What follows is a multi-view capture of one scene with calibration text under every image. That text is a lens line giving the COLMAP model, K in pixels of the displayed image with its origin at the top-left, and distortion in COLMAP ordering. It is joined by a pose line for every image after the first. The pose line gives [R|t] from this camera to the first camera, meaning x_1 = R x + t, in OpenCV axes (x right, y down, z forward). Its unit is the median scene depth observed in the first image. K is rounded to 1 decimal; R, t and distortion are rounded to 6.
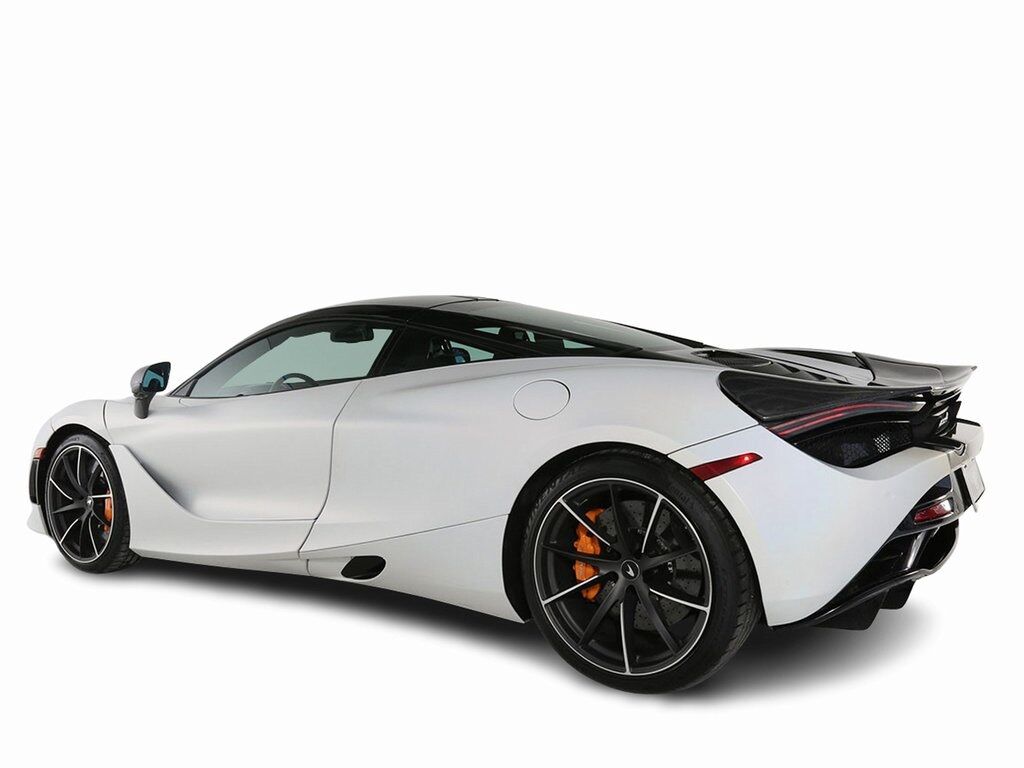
lens RADIAL K [[853.1, 0, 513.2], [0, 853.1, 375.5], [0, 0, 1]] dist [-0.062081, 0.046267]
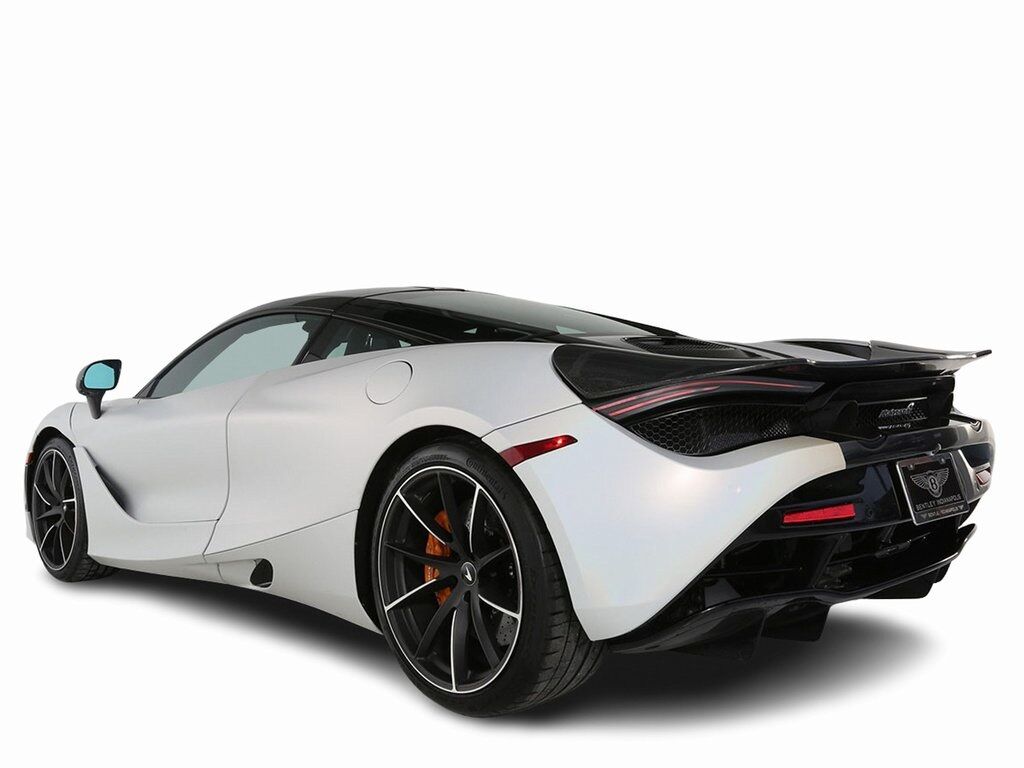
lens RADIAL K [[987.3, 0, 517.1], [0, 987.3, 382.2], [0, 0, 1]] dist [-0.023509, 0.000000]
pose [[0.974989, -0.004889, -0.222197, 0.397480], [-0.002080, 0.999514, -0.031119, 0.060072], [0.222241, 0.030803, 0.974505, 0.009491]]
